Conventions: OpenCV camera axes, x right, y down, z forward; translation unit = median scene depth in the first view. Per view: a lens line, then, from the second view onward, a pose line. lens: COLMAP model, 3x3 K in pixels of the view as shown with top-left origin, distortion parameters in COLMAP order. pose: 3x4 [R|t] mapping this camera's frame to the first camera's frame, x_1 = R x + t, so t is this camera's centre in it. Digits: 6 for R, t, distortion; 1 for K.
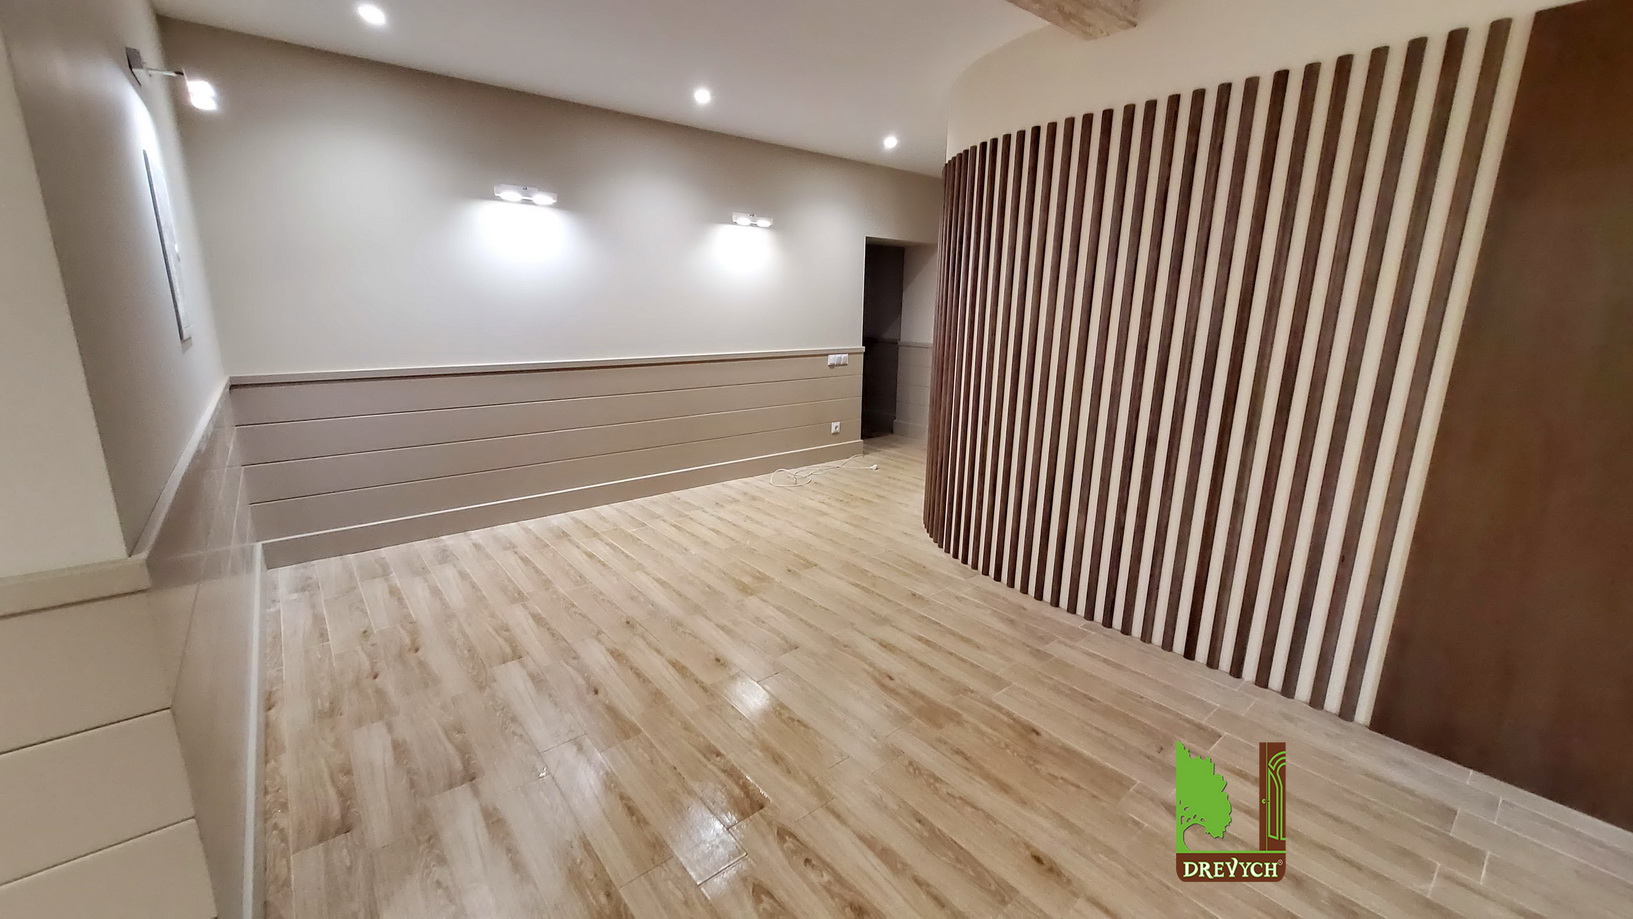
lens RADIAL K [[642.3, 0, 798.3], [0, 642.3, 448.4], [0, 0, 1]] dist [0.005224, -0.000214]
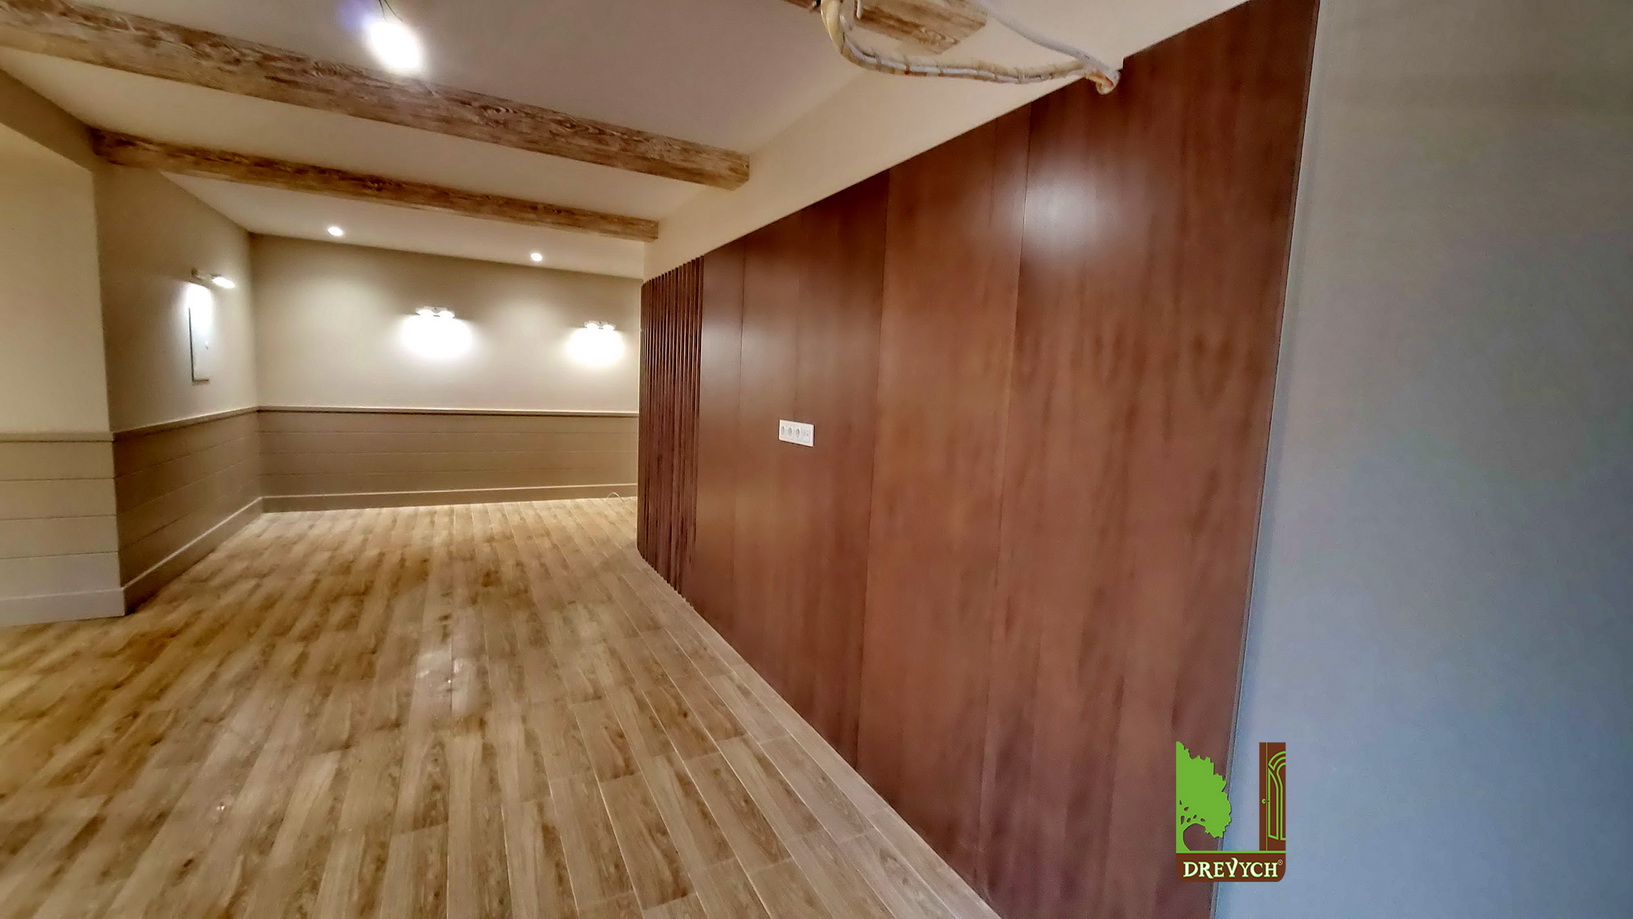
lens RADIAL K [[642.3, 0, 798.3], [0, 642.3, 448.4], [0, 0, 1]] dist [0.005224, -0.000214]
pose [[0.981255, 0.048563, -0.186494, 1.275171], [-0.071808, 0.990176, -0.119979, 0.155621], [0.178835, 0.131122, 0.975103, -0.674865]]
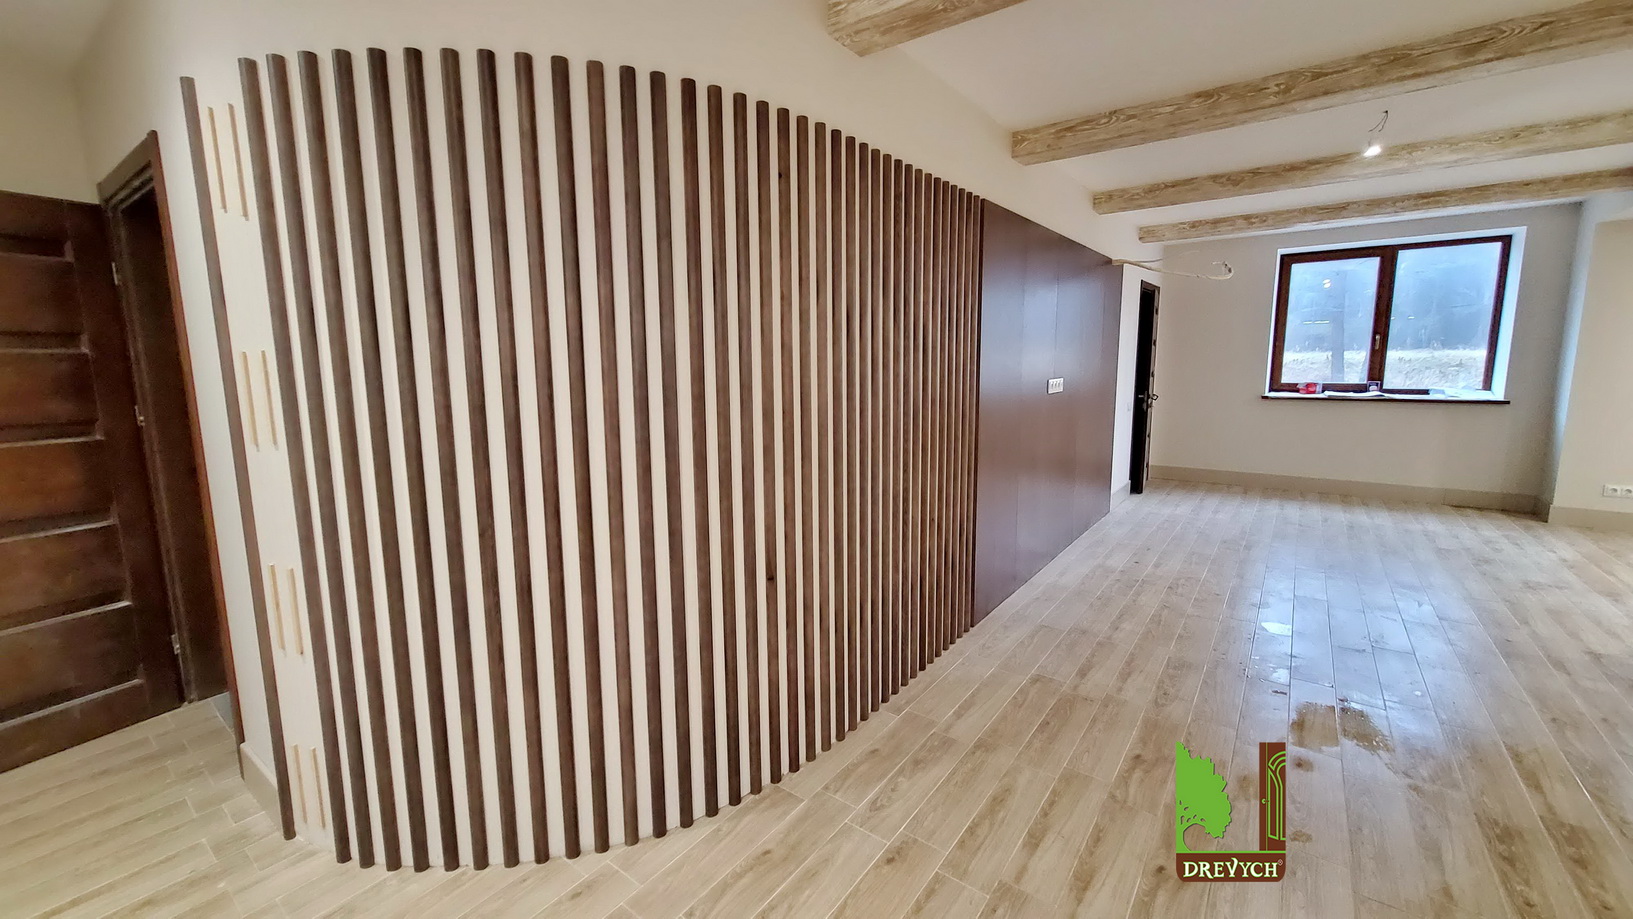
lens RADIAL K [[642.3, 0, 798.3], [0, 642.3, 448.4], [0, 0, 1]] dist [0.005224, -0.000214]
pose [[-0.232088, -0.147096, 0.961508, -0.379699], [0.227292, 0.952932, 0.200648, -0.326499], [-0.945766, 0.265111, -0.187730, 1.345961]]
